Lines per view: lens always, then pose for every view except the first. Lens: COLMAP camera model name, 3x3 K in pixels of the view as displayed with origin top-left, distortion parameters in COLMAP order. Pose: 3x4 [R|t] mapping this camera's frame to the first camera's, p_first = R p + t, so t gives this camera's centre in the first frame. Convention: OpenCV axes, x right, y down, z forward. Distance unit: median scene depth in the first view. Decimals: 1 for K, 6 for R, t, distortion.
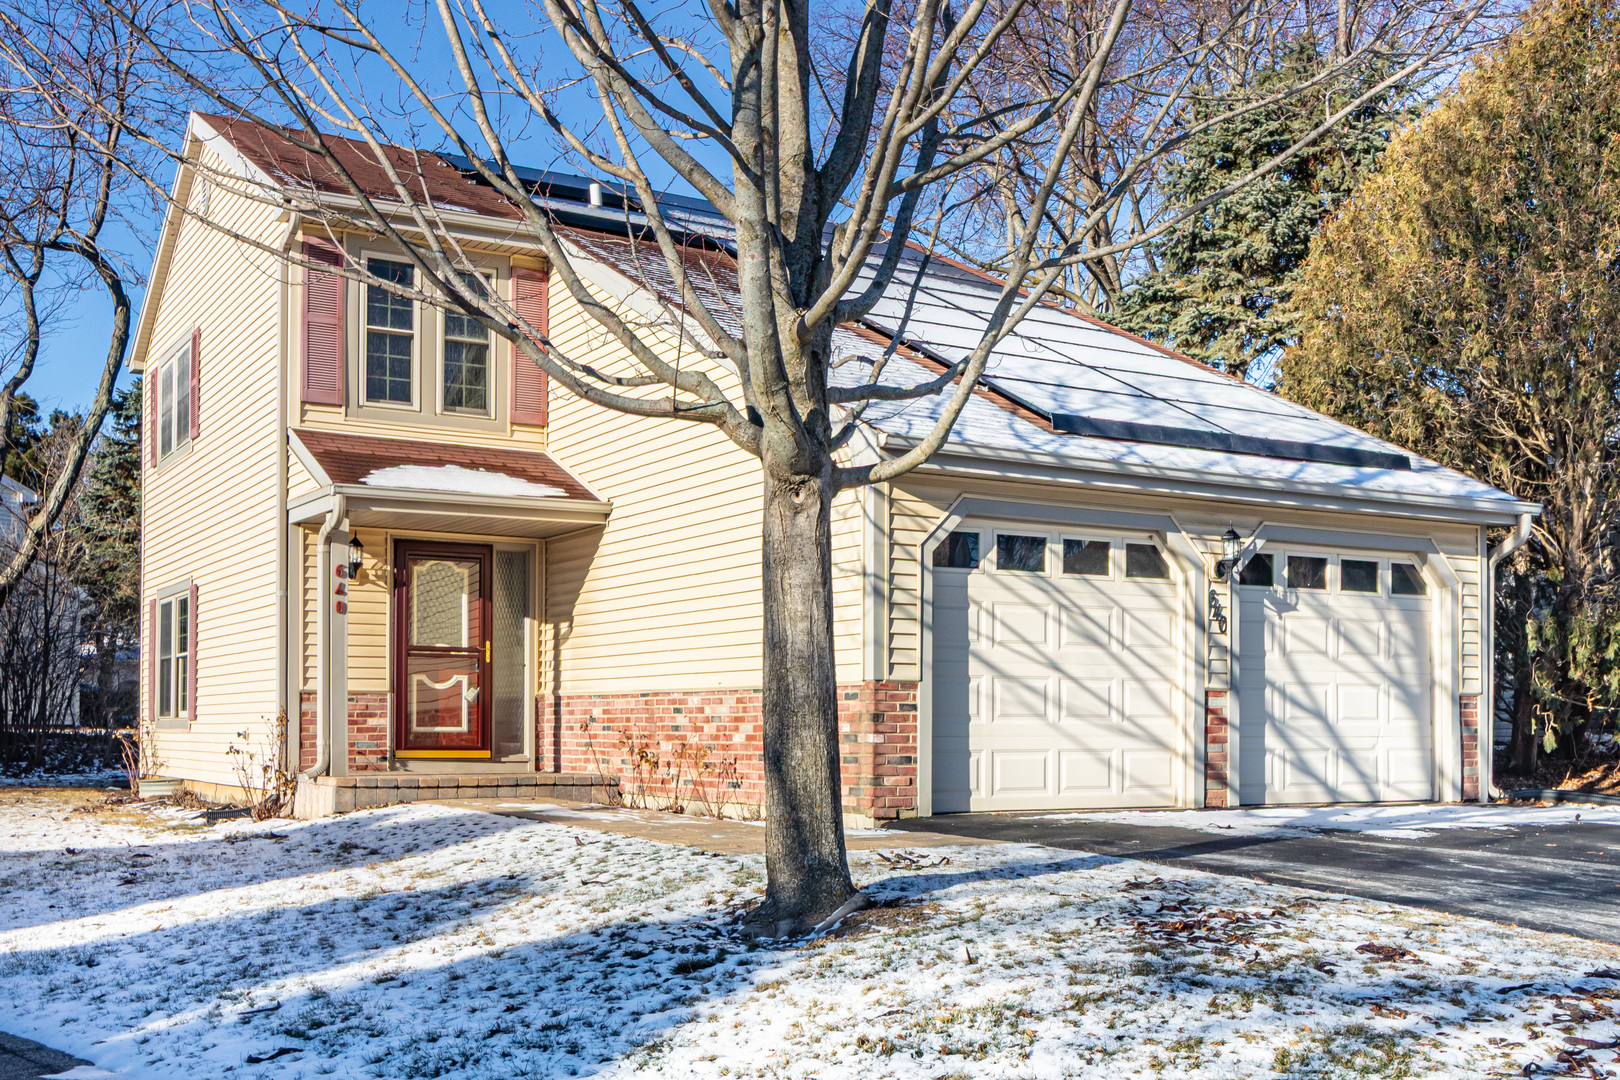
lens RADIAL K [[1340.8, 0, 809.6], [0, 1340.8, 539.8], [0, 0, 1]] dist [0.003730, 0.006288]
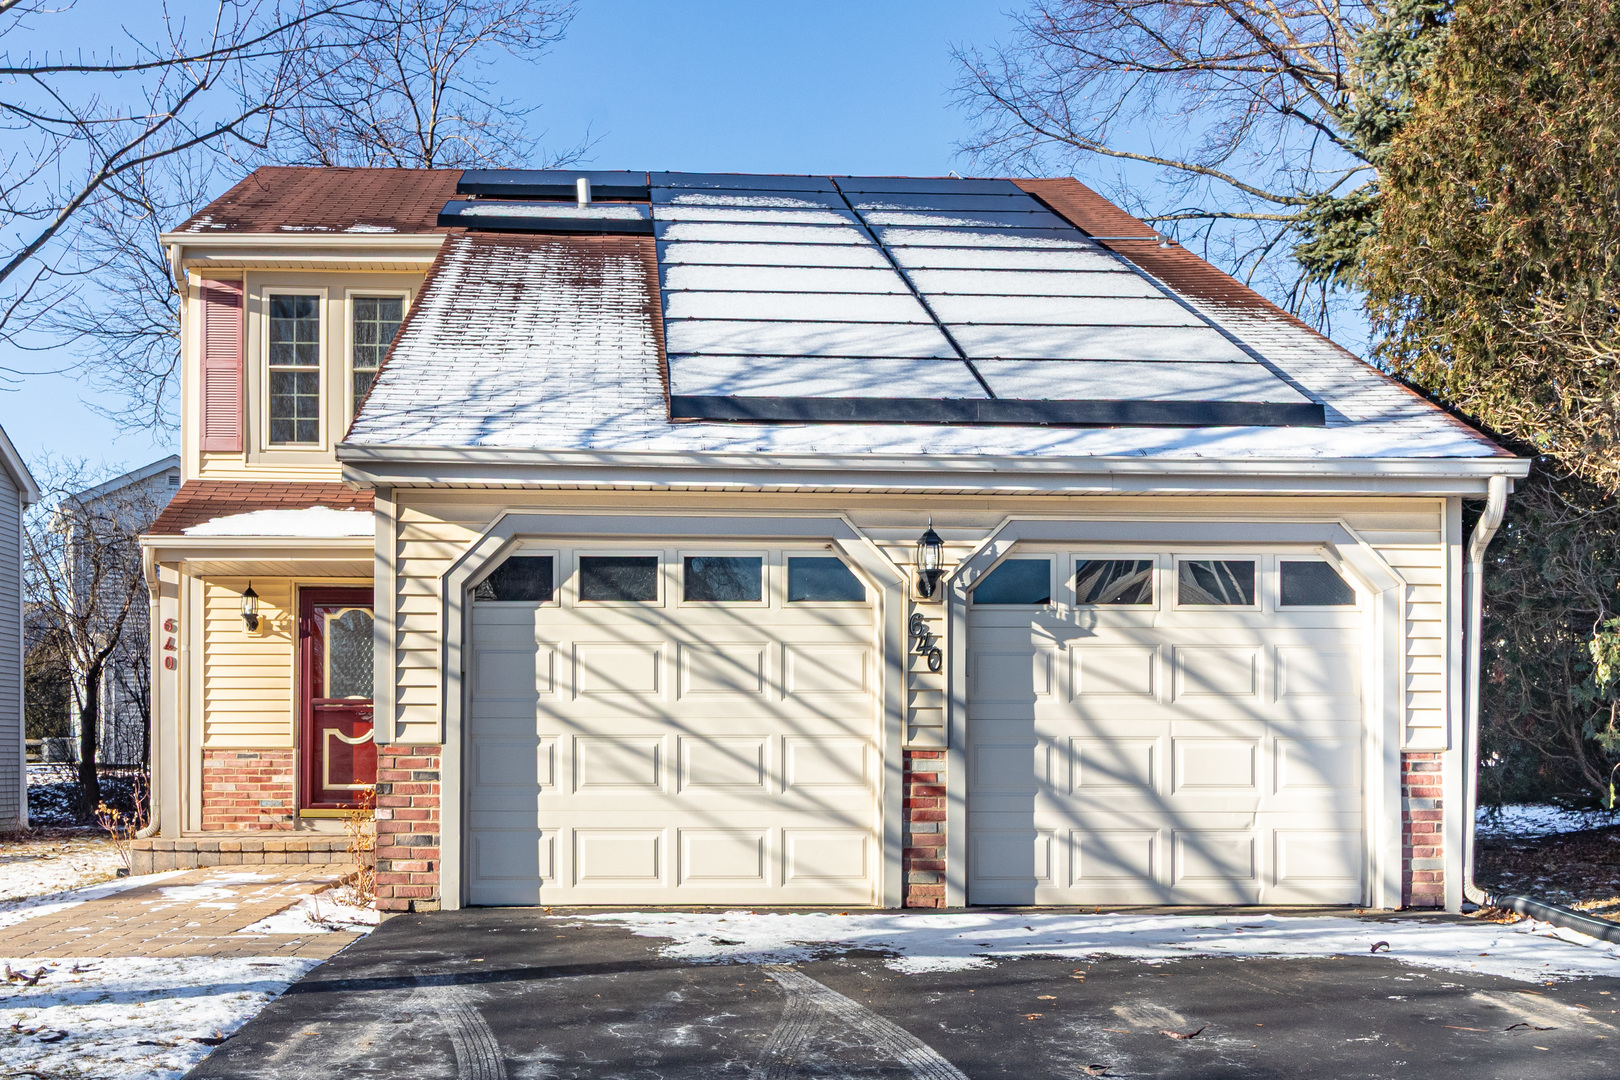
lens RADIAL K [[1464.4, 0, 809.3], [0, 1464.4, 583.4], [0, 0, 1]] dist [0.002422, -0.005909]
pose [[0.922952, -0.046305, -0.382120, 0.553407], [0.052369, 0.998613, 0.005478, 0.013179], [0.381336, -0.025067, 0.924096, 0.232802]]
